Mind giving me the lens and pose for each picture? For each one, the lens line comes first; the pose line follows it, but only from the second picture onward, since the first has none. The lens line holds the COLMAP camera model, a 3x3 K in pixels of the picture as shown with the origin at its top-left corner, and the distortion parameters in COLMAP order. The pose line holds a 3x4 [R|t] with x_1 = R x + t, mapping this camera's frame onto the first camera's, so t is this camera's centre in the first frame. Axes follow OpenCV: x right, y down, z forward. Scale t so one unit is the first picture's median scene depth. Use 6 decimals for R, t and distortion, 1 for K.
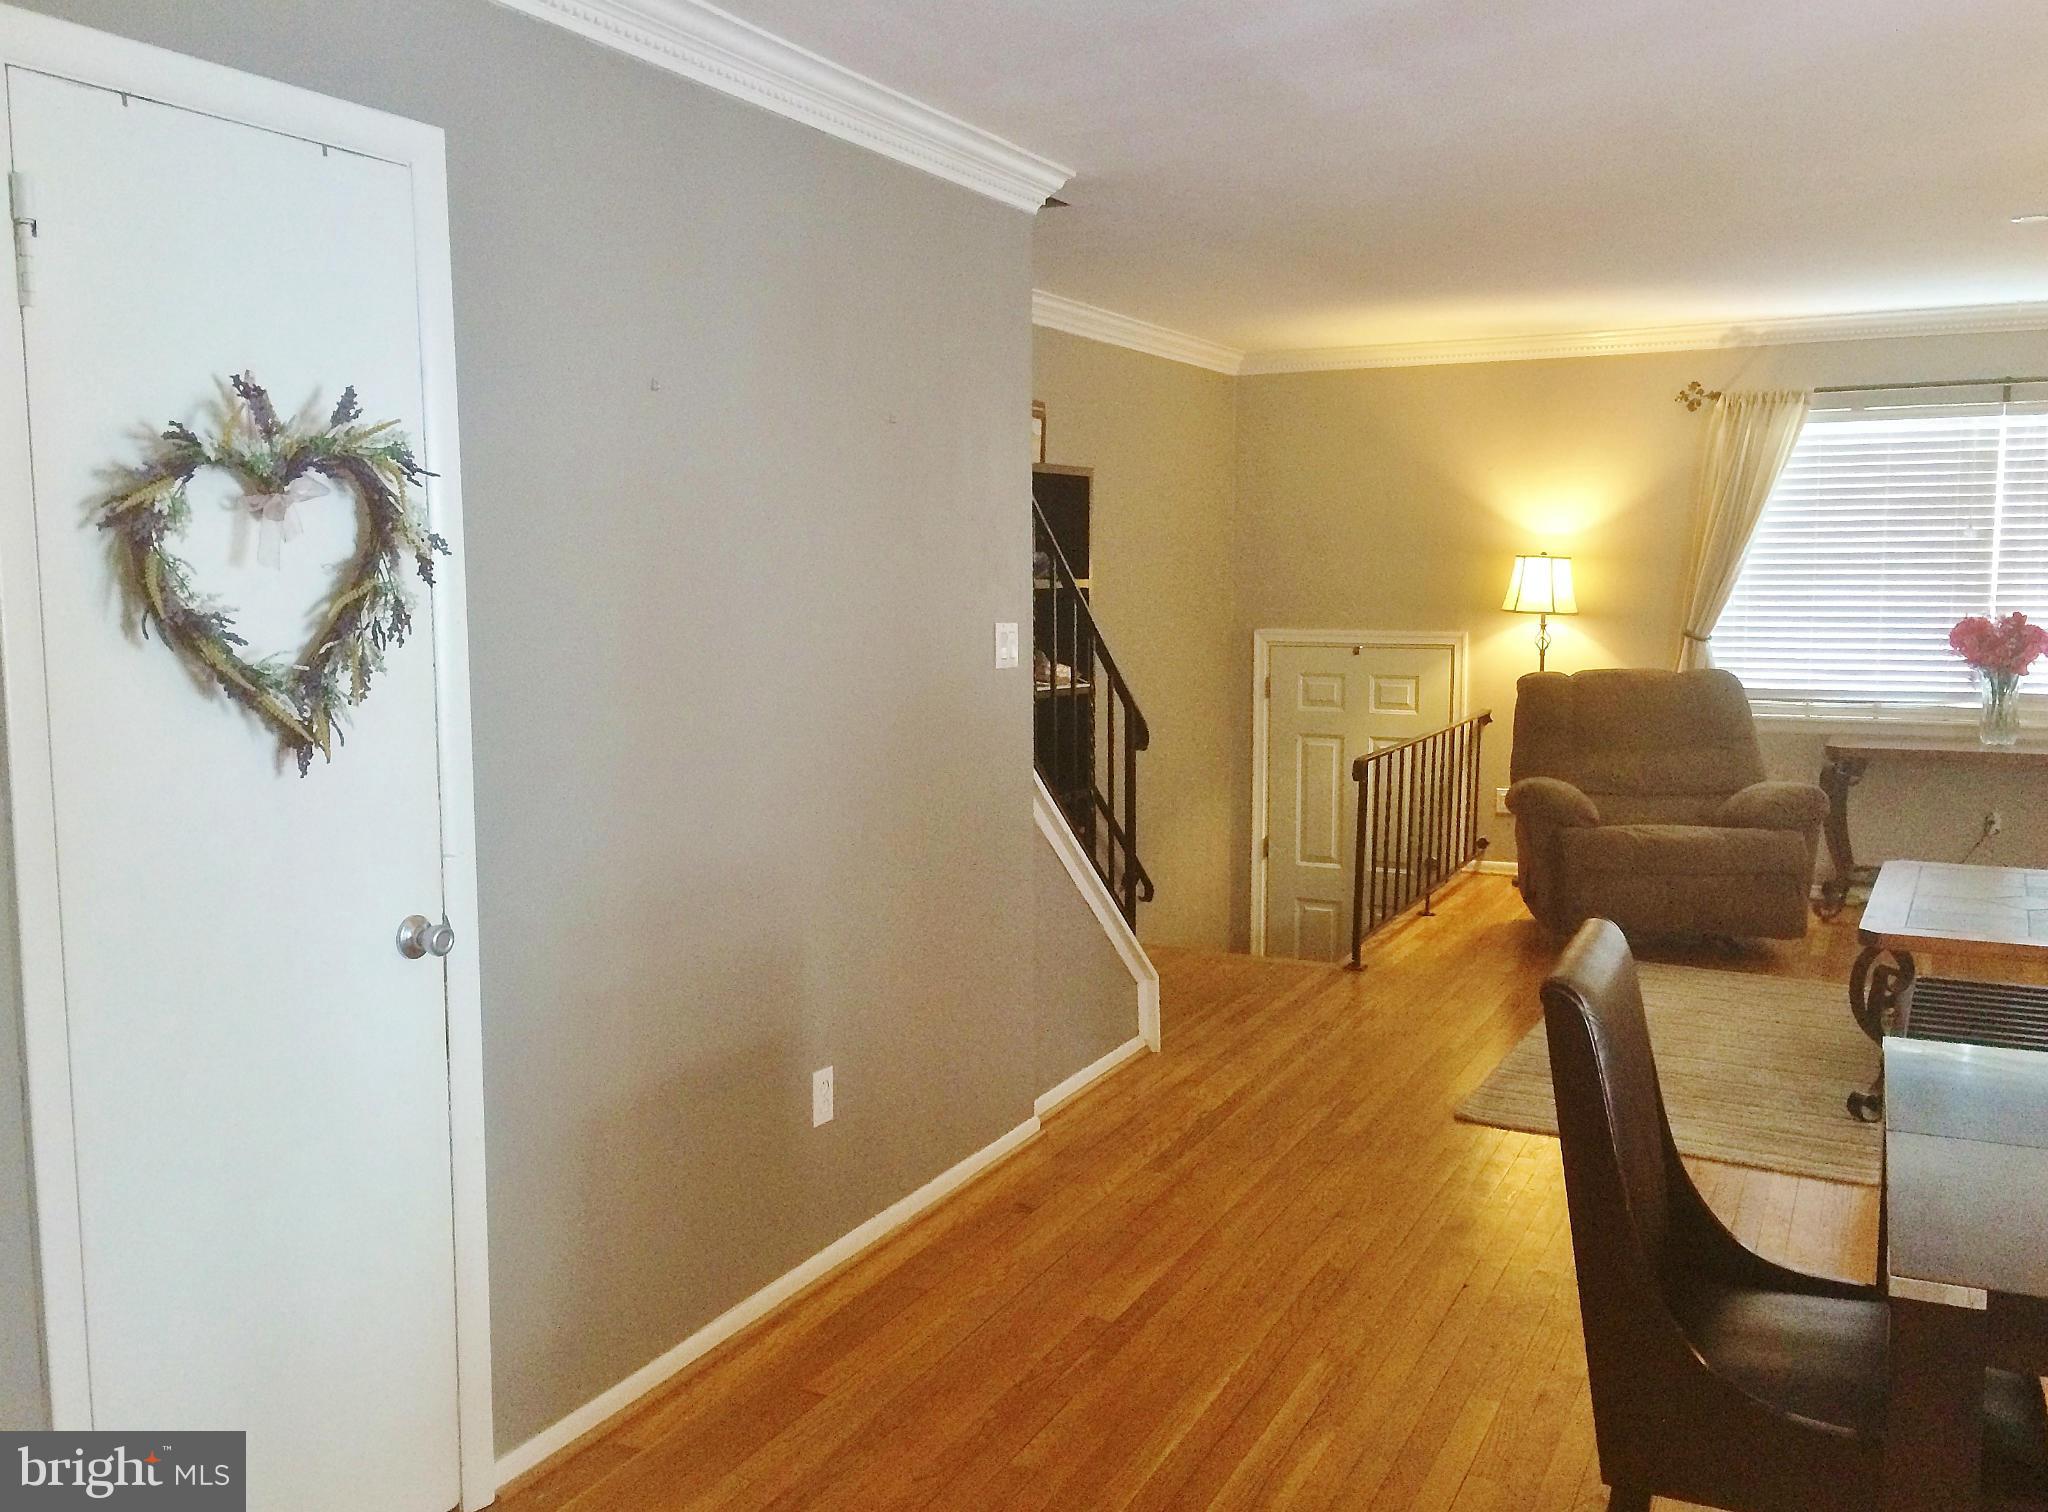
lens RADIAL K [[1787.8, 0, 1024.0], [0, 1787.8, 756.0], [0, 0, 1]] dist [0.094364, -0.115669]
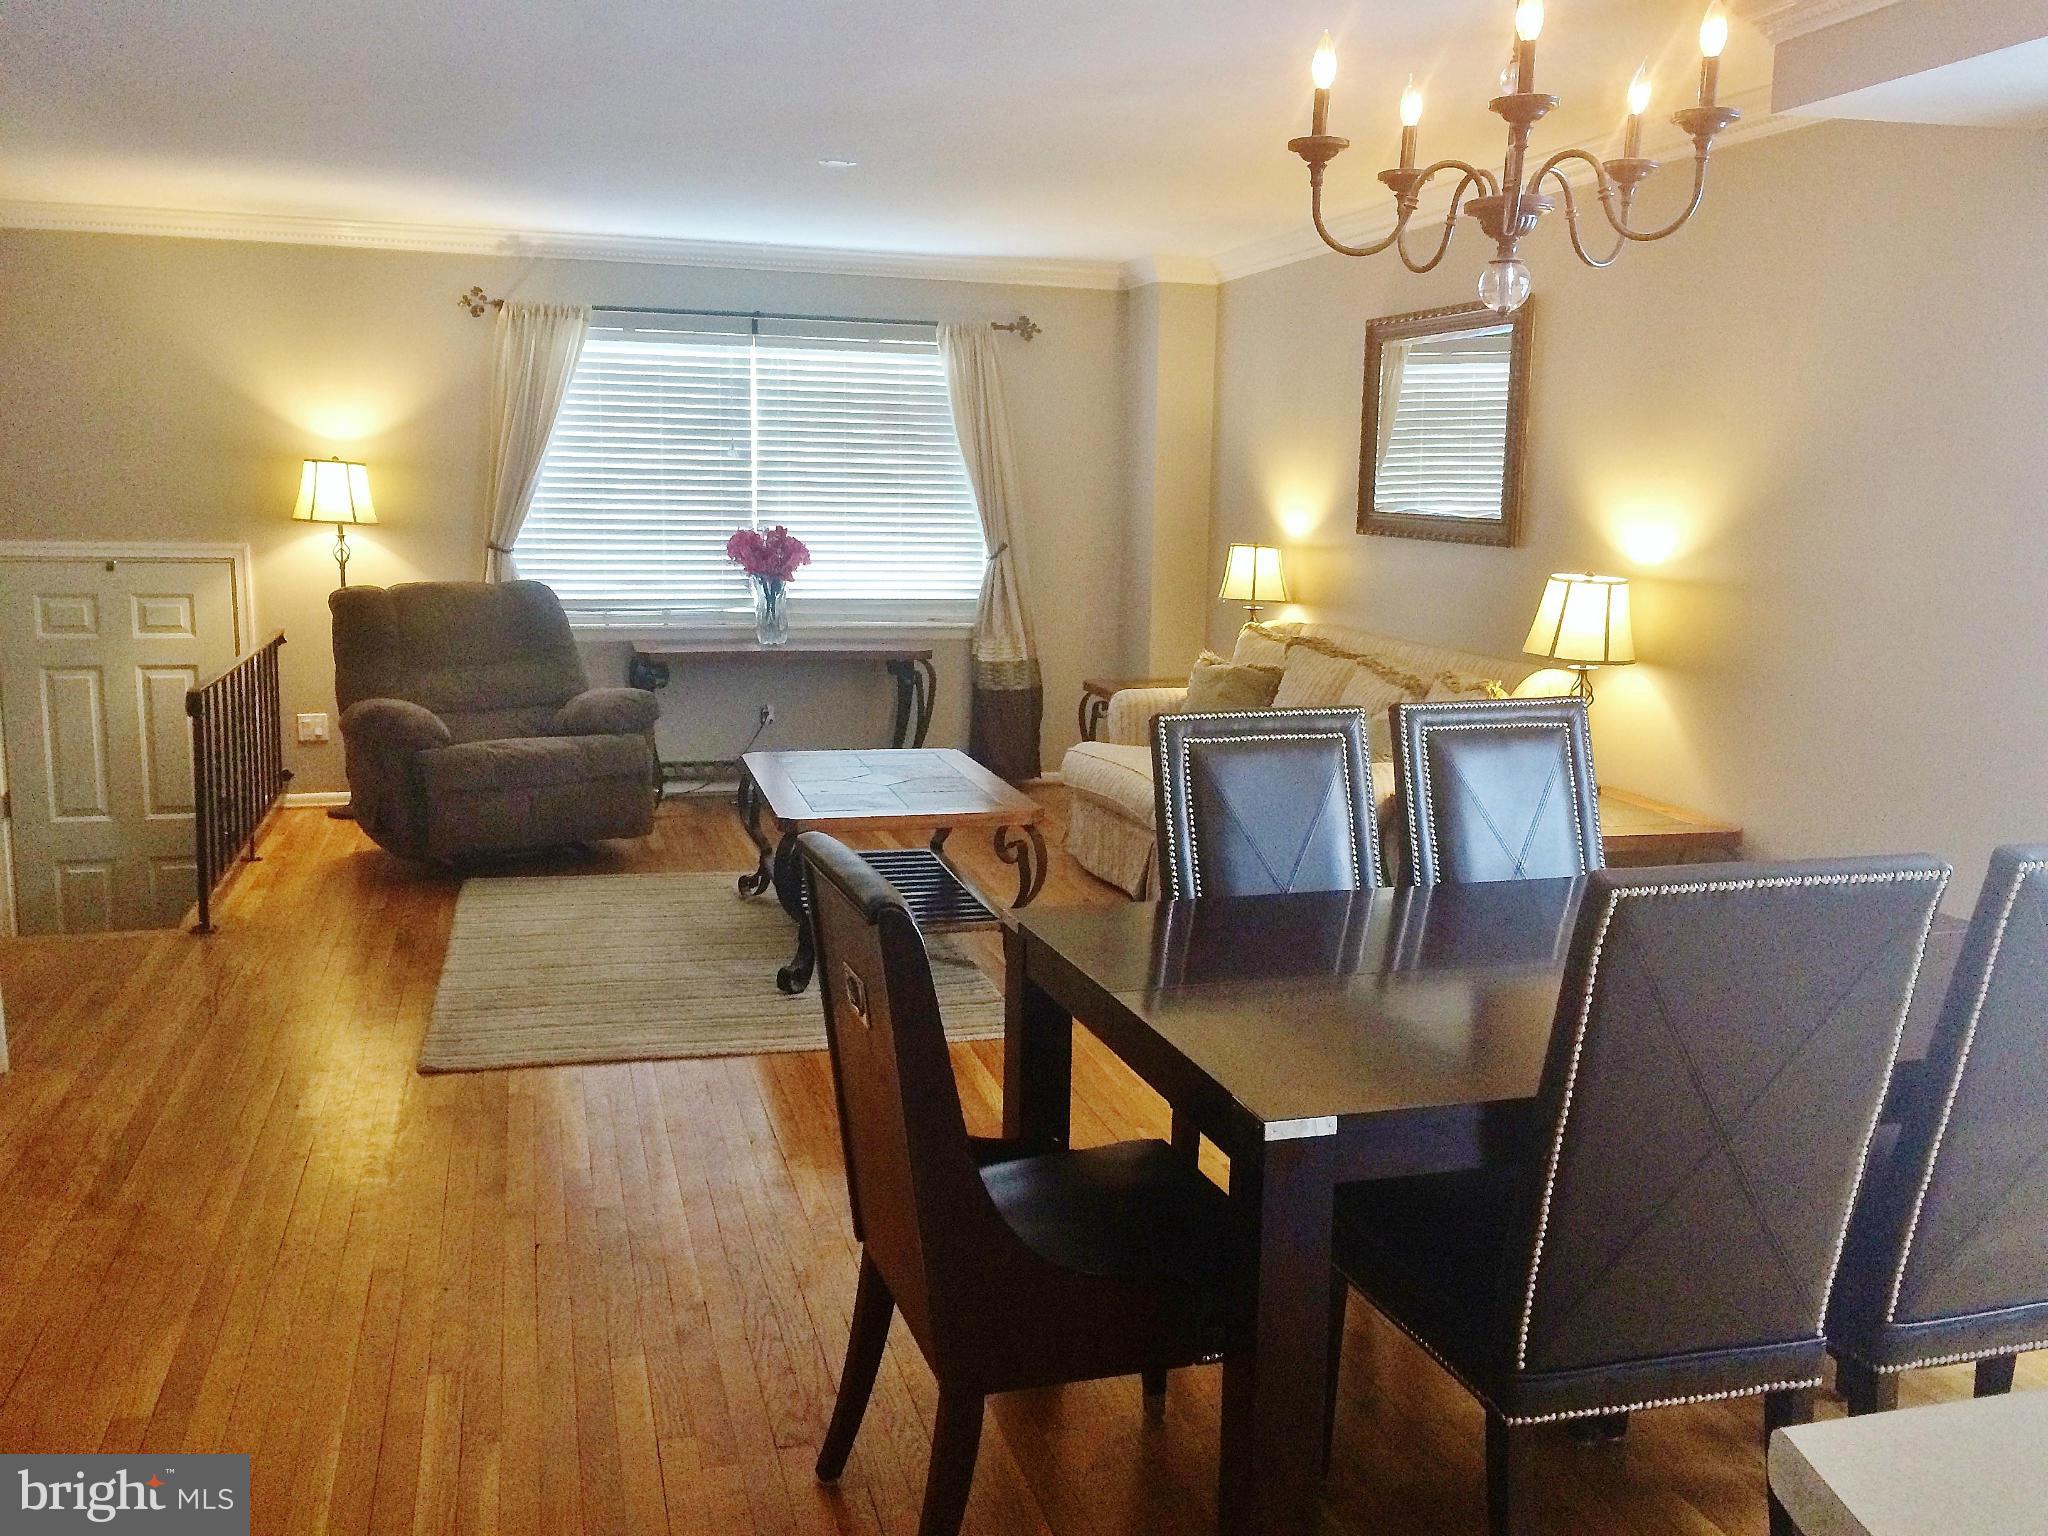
lens RADIAL K [[1752.6, 0, 1024.0], [0, 1752.6, 768.0], [0, 0, 1]] dist [0.133533, -0.190691]
pose [[0.743093, -0.091971, 0.662838, -0.077372], [0.055967, 0.995582, 0.075396, -0.003137], [-0.666844, -0.018929, 0.744957, 0.079178]]
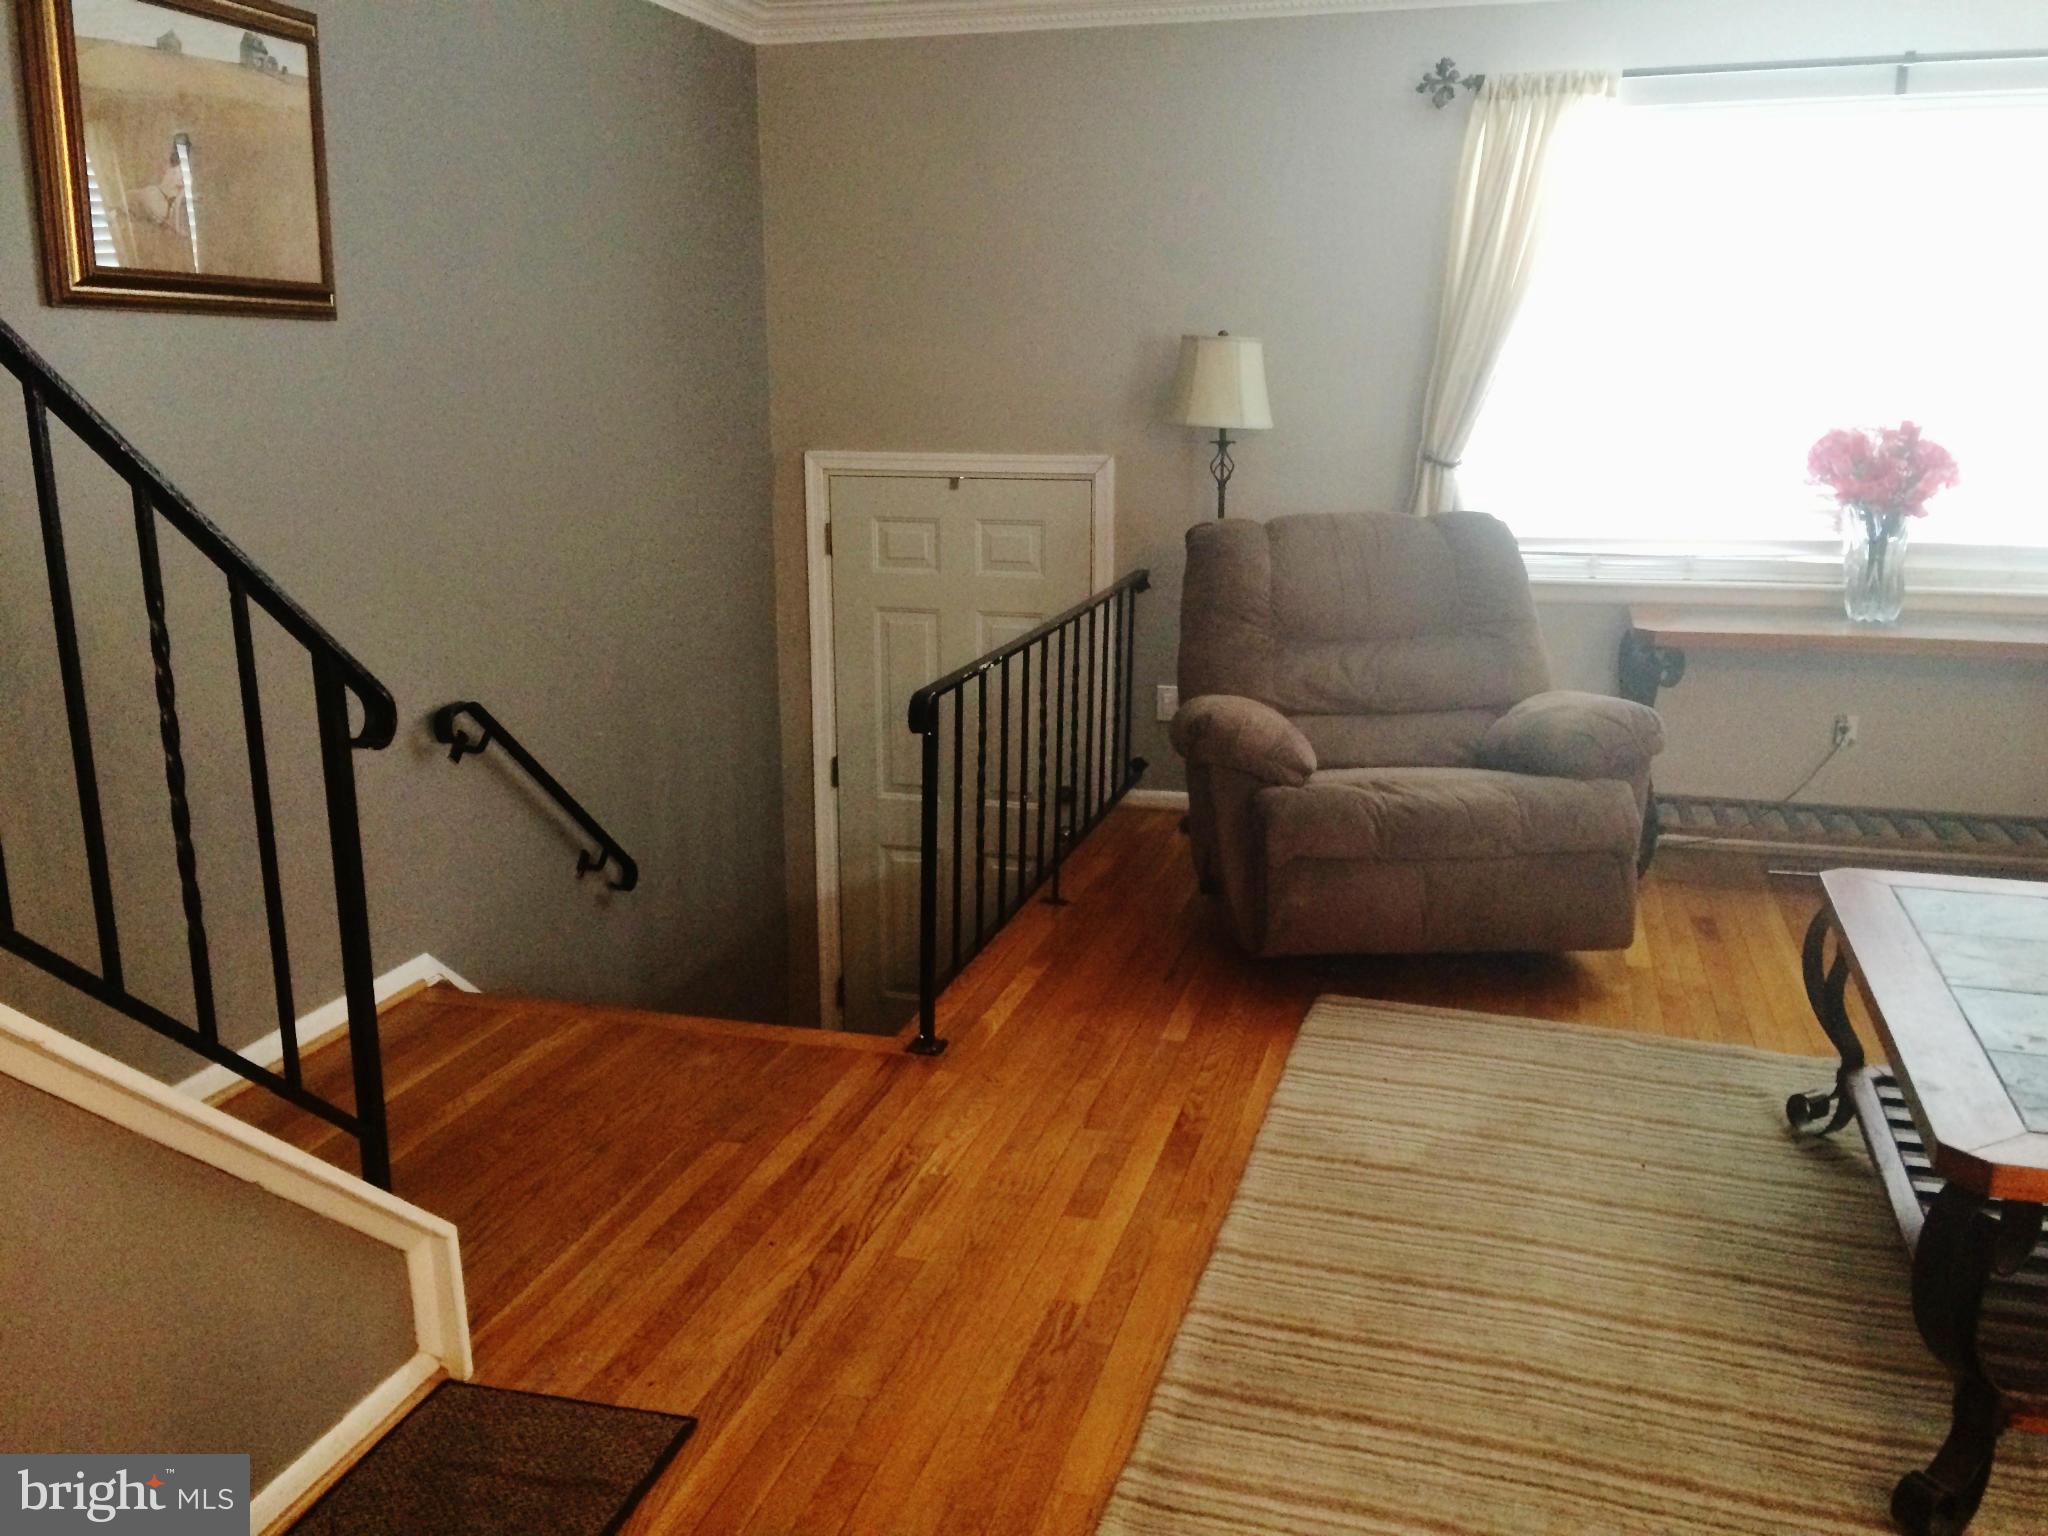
lens RADIAL K [[1752.6, 0, 1024.0], [0, 1752.6, 768.0], [0, 0, 1]] dist [0.133533, -0.190691]
pose [[0.983098, -0.037470, 0.179202, 0.103164], [0.016986, 0.993278, 0.114501, -0.032454], [-0.182288, -0.109521, 0.977126, 0.393853]]
